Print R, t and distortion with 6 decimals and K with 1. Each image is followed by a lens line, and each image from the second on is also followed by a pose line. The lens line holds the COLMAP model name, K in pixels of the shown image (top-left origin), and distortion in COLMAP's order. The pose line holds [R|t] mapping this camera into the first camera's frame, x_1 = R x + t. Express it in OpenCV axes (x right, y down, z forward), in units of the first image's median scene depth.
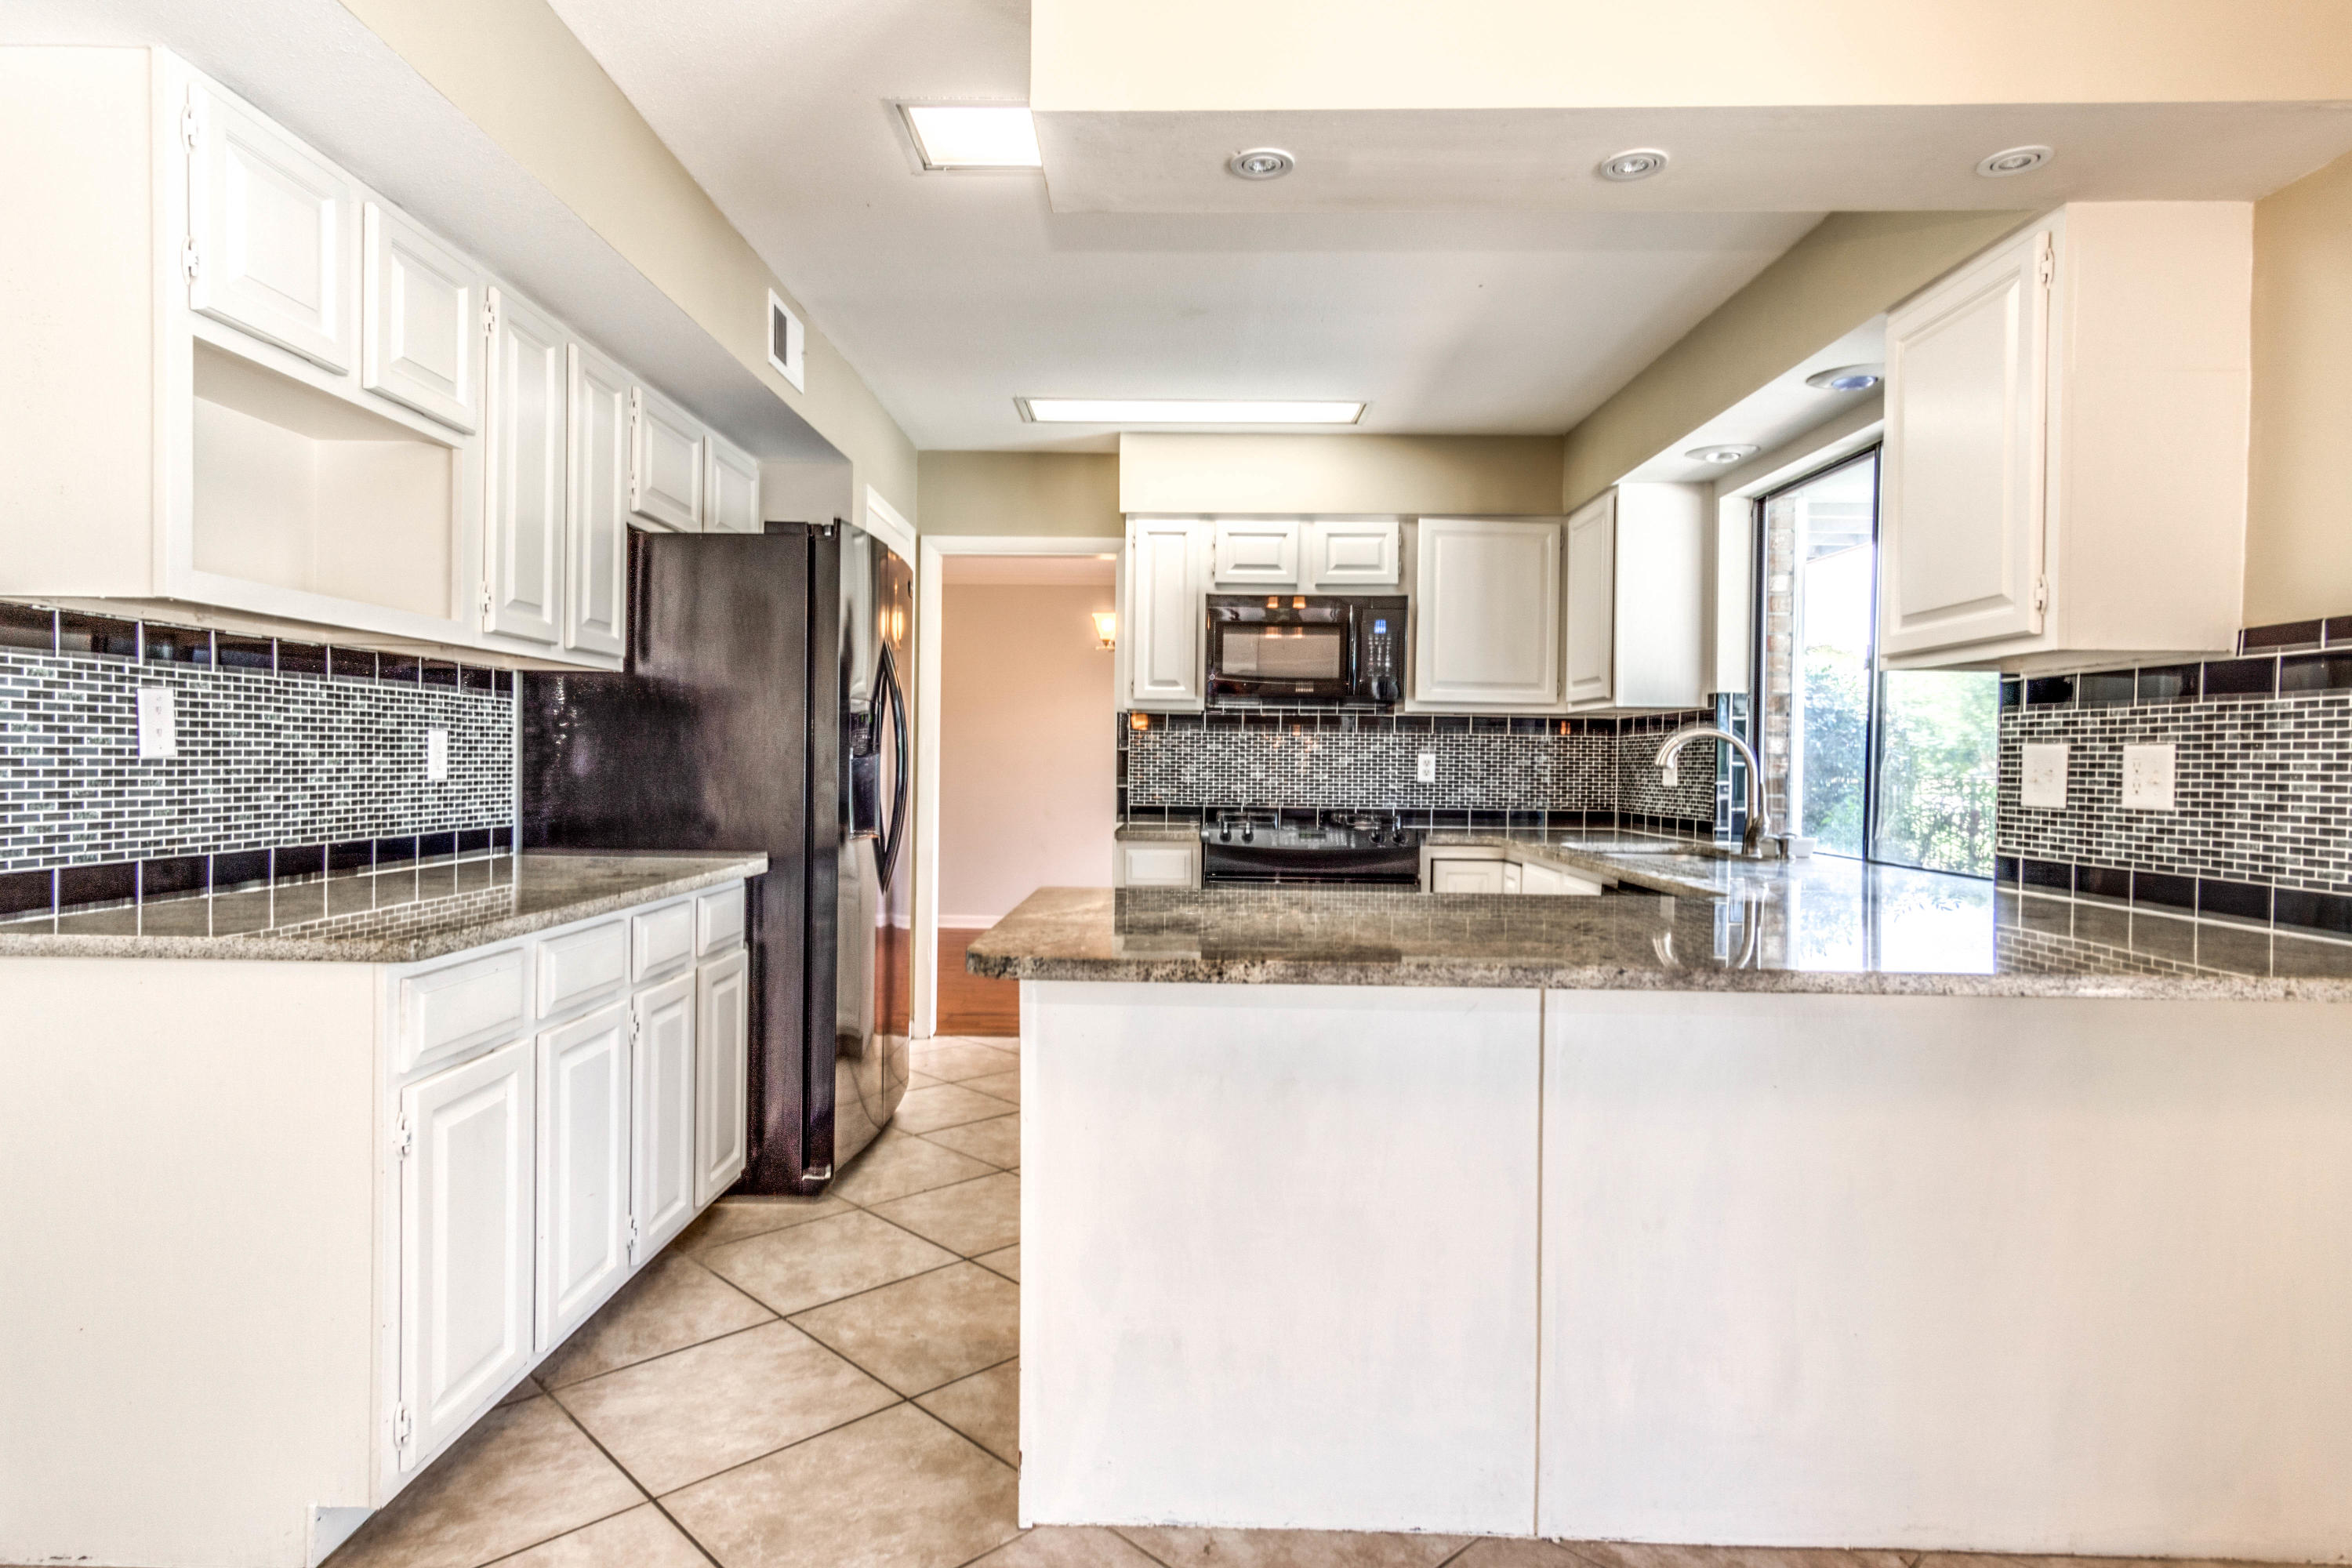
lens RADIAL K [[1291.7, 0, 1150.1], [0, 1291.7, 789.2], [0, 0, 1]] dist [-0.003909, 0.008234]
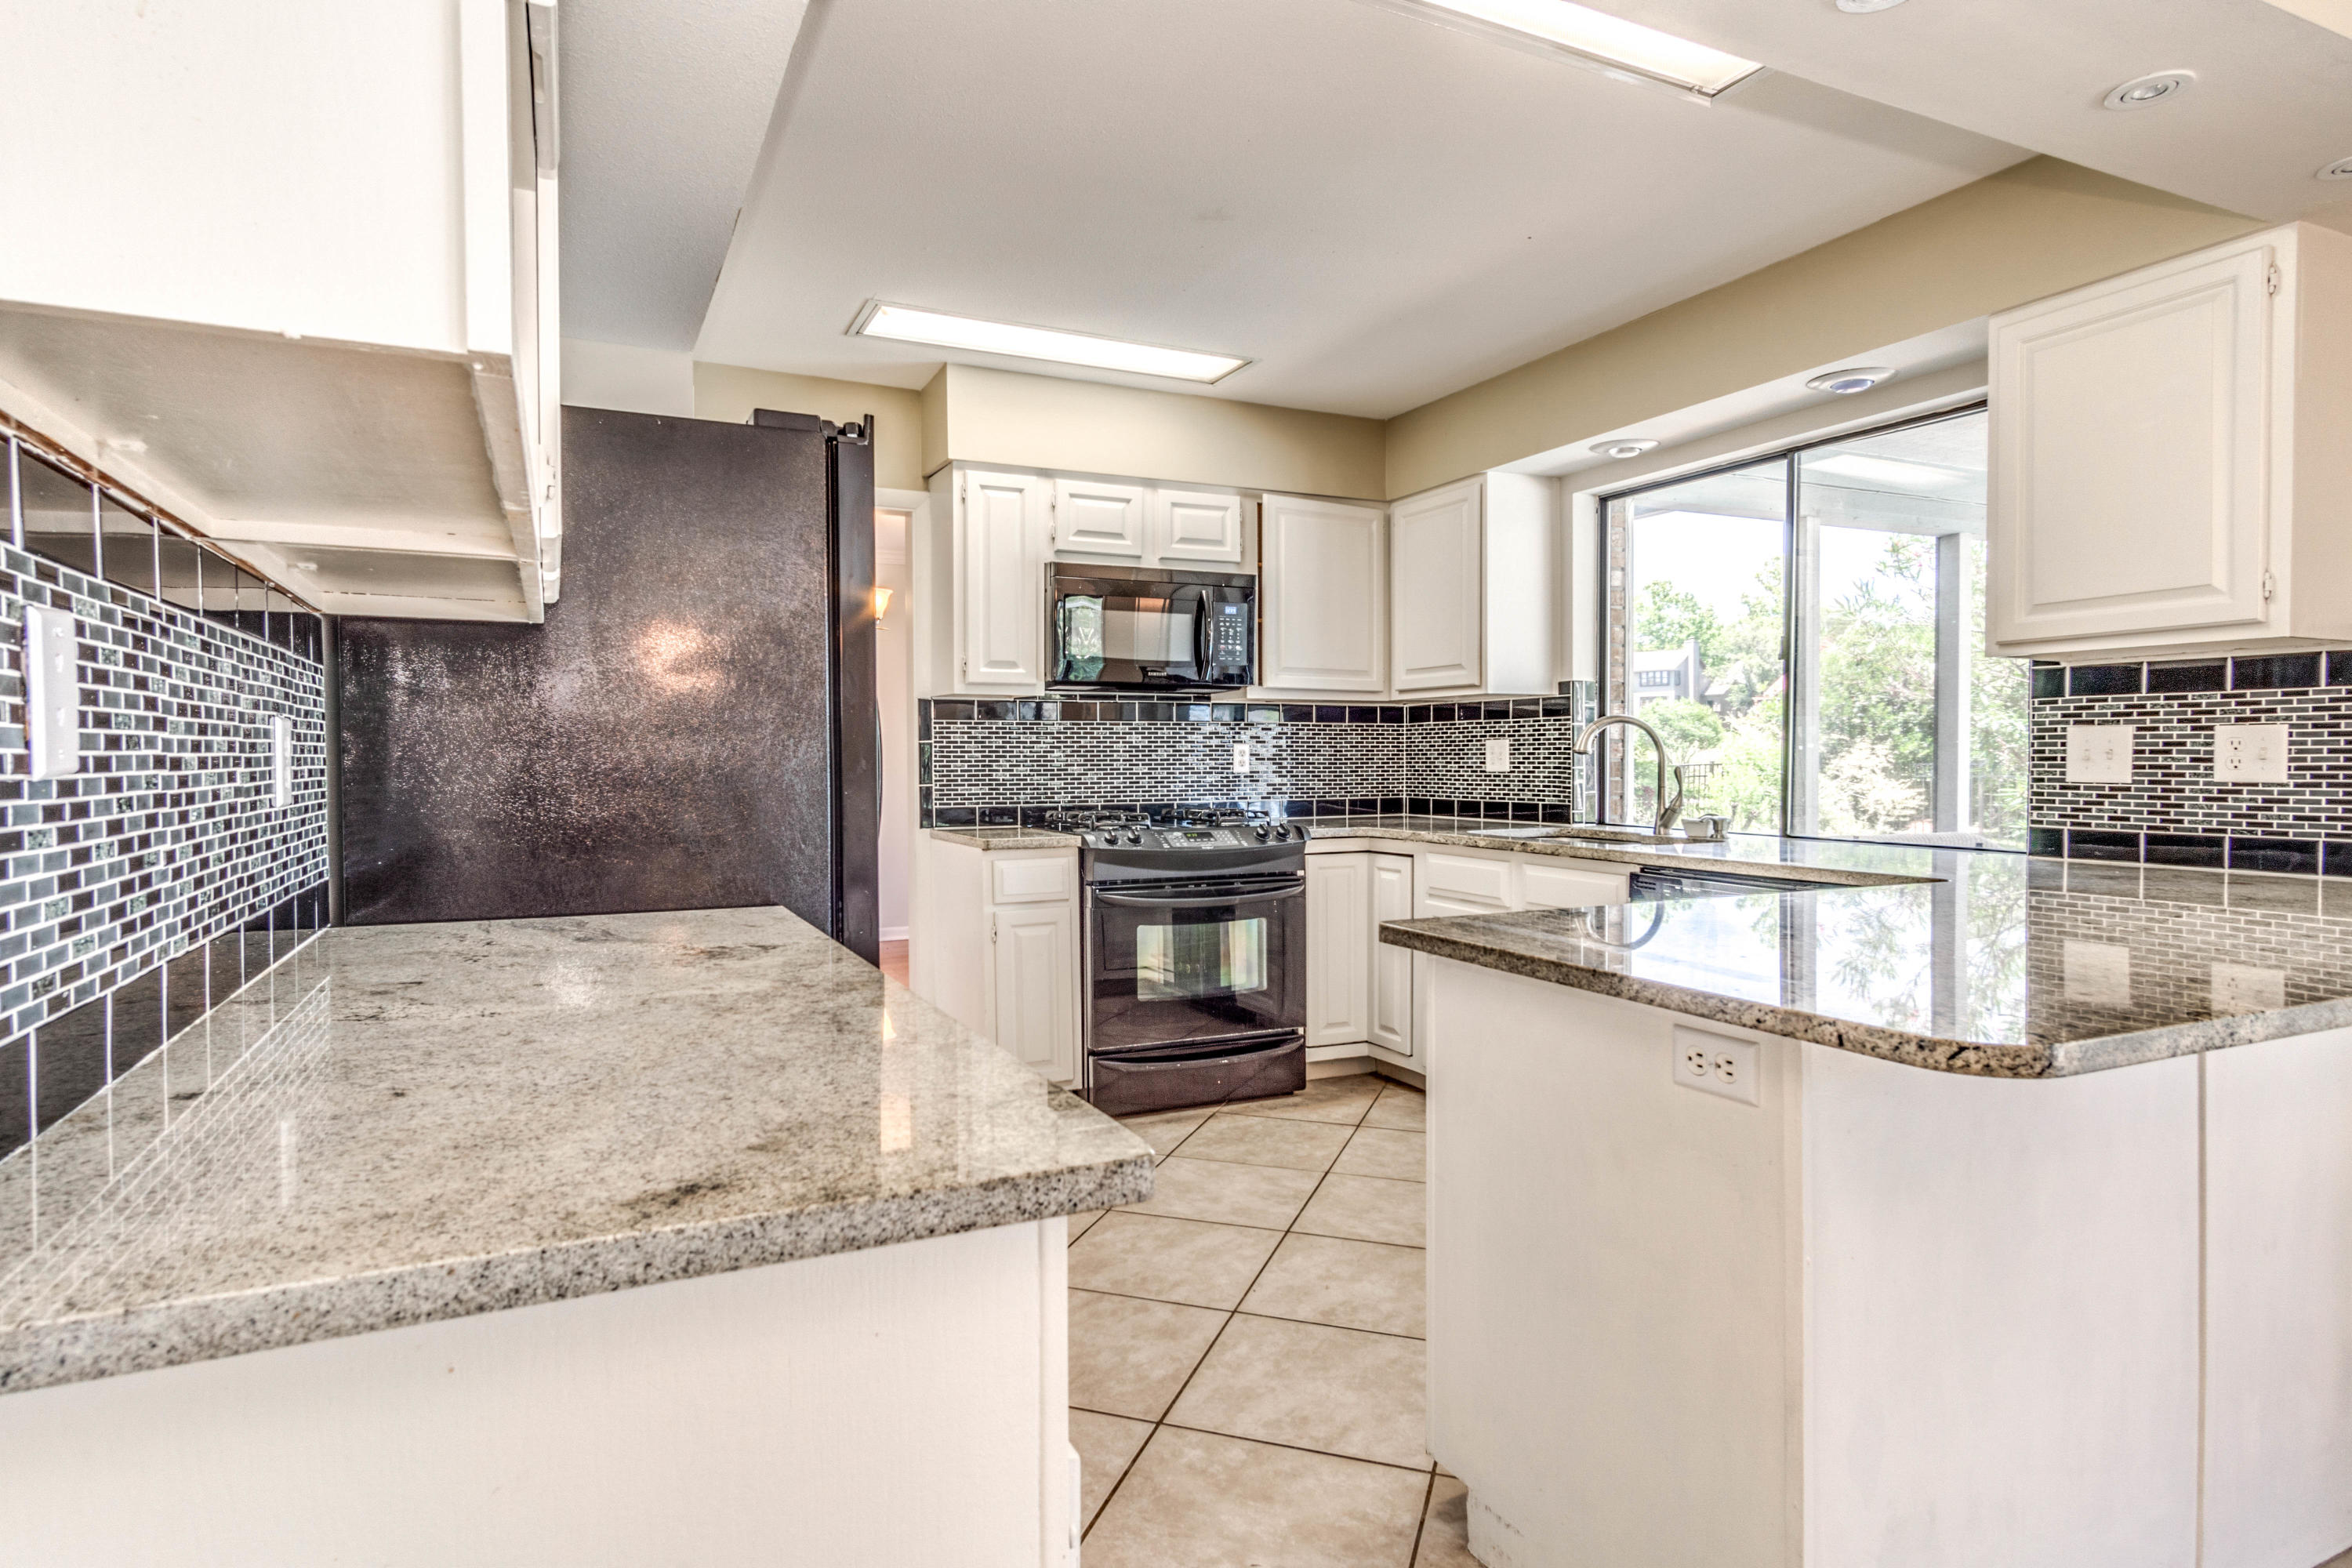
lens RADIAL K [[1291.7, 0, 1129.7], [0, 1291.7, 791.2], [0, 0, 1]] dist [-0.003909, 0.008234]
pose [[0.895192, -0.028401, 0.444775, -0.328674], [0.025038, 0.999596, 0.013435, -0.008504], [-0.444977, -0.000890, 0.895541, 0.217232]]
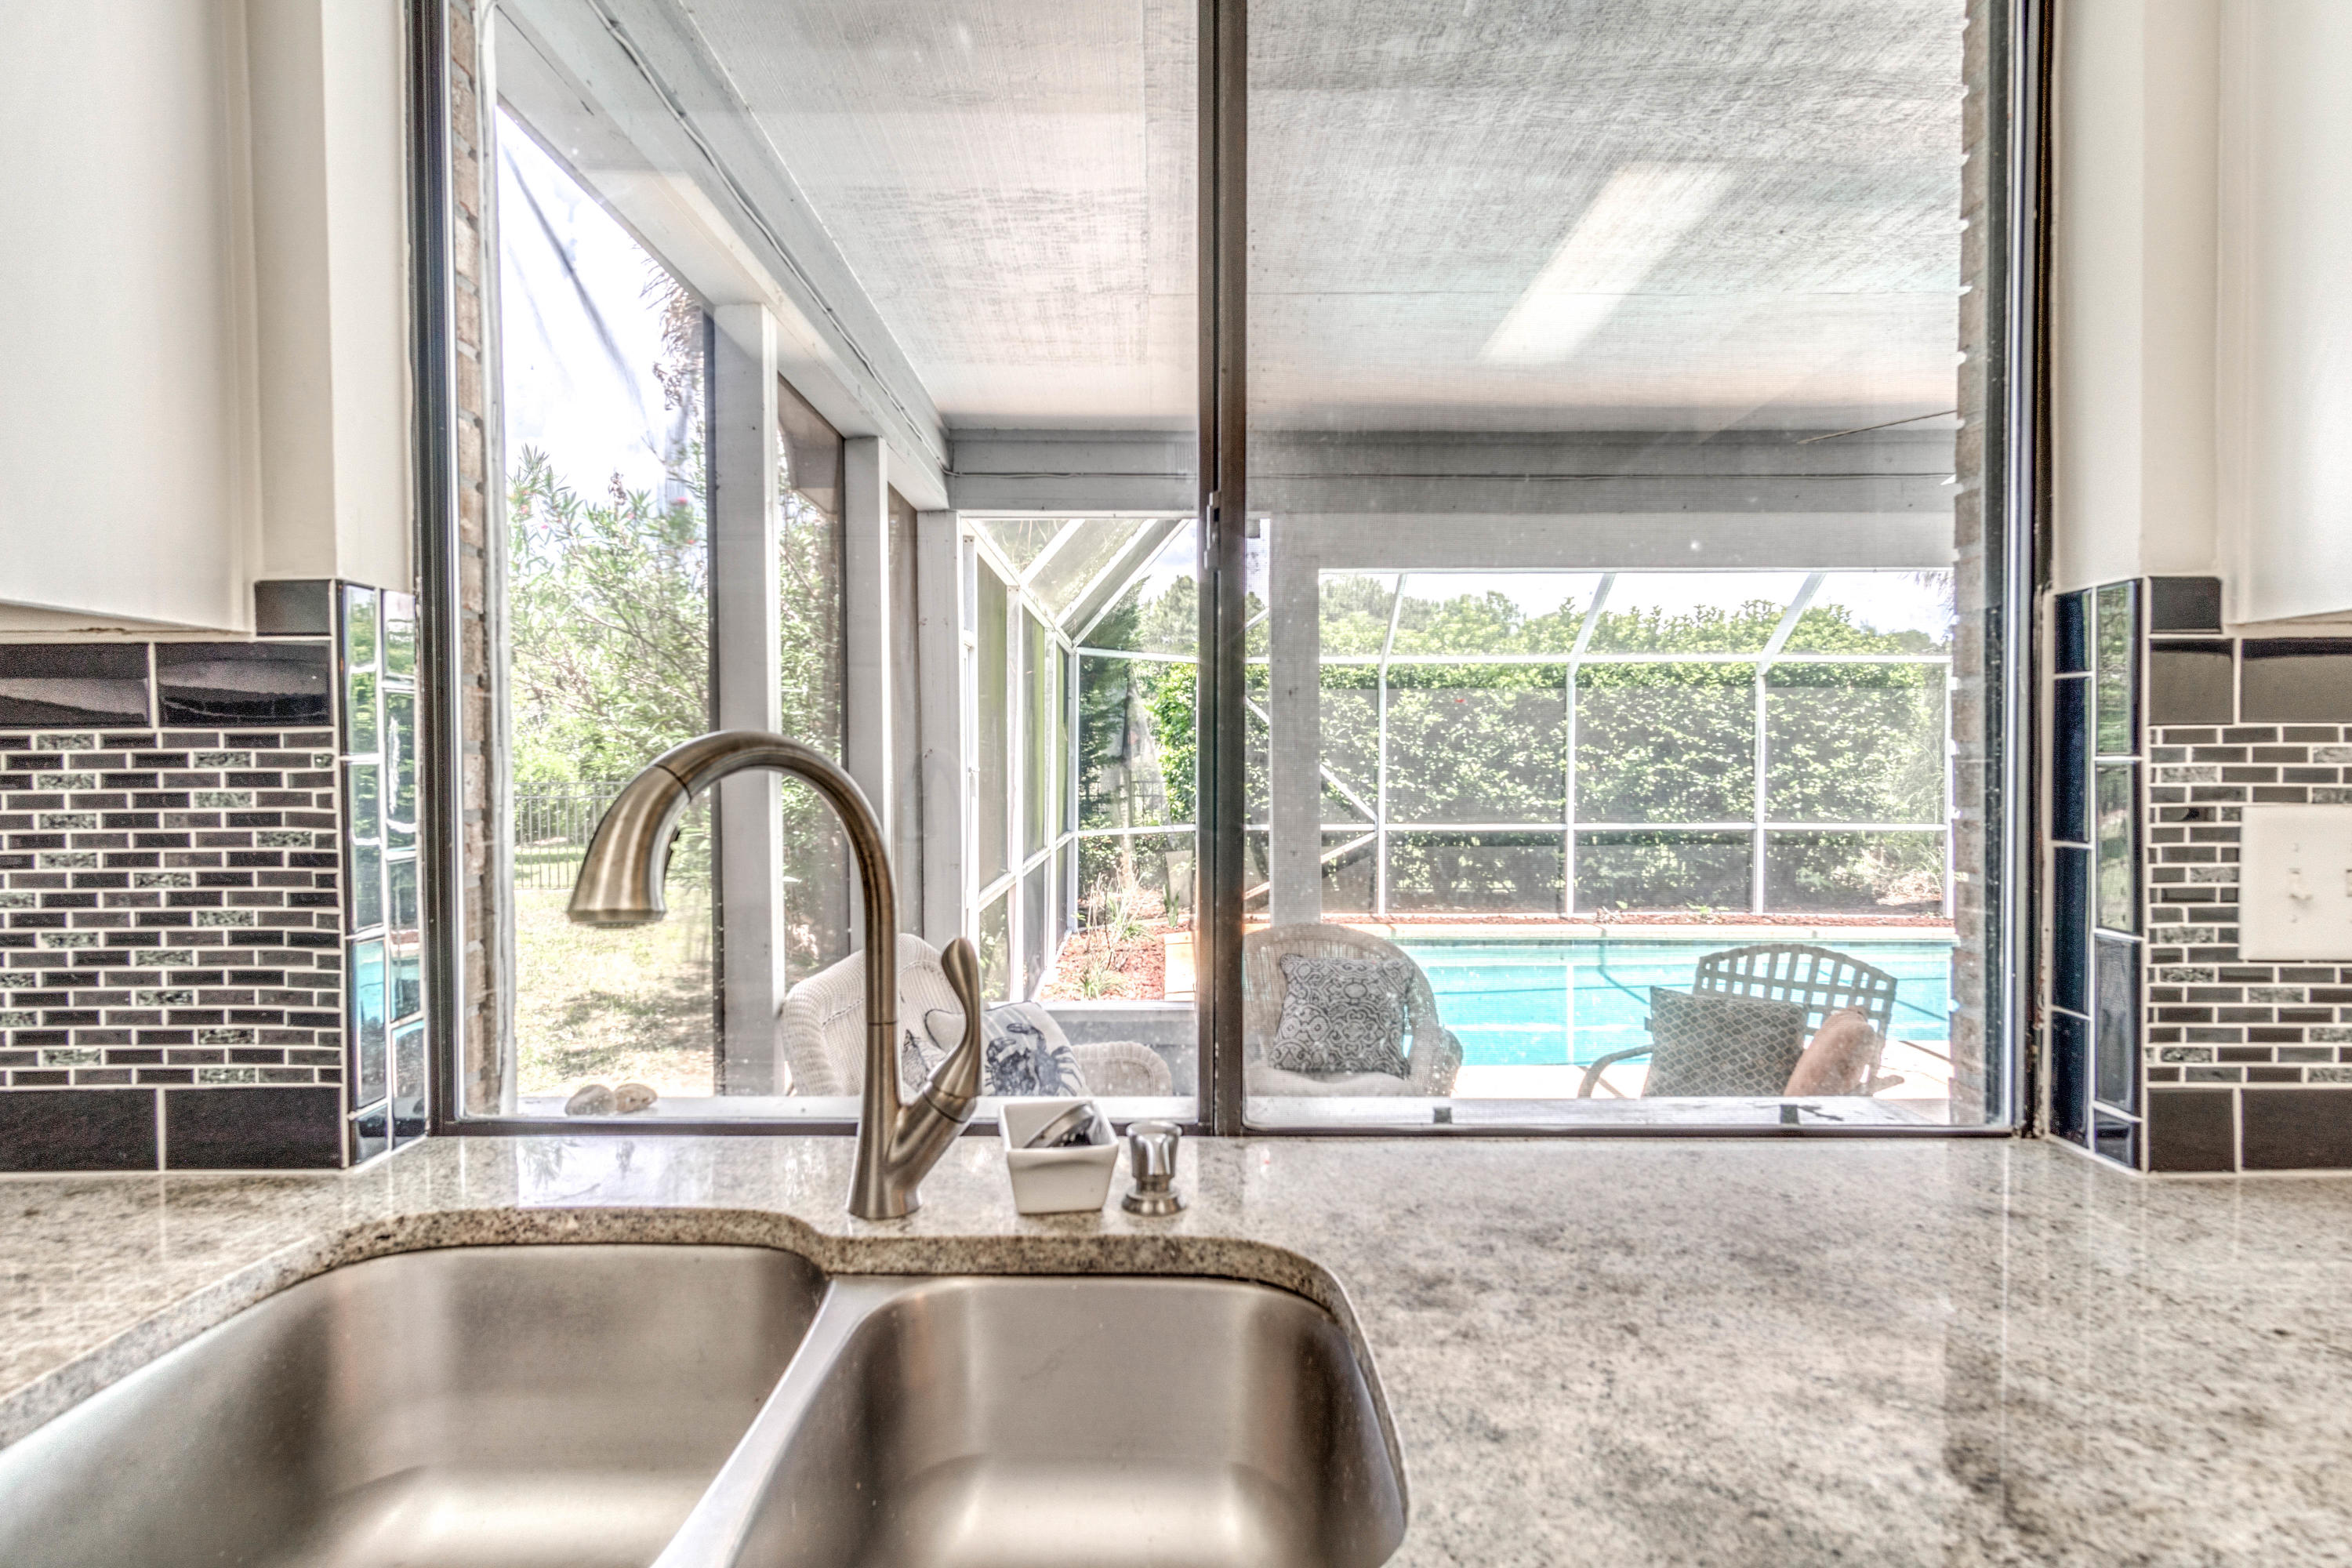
lens RADIAL K [[1291.7, 0, 1162.9], [0, 1291.7, 794.3], [0, 0, 1]] dist [-0.003909, 0.008234]
pose [[-0.023838, -0.025055, 0.999402, 0.173080], [0.024666, 0.999367, 0.025643, -0.033775], [-0.999411, 0.025263, -0.023205, 0.805481]]
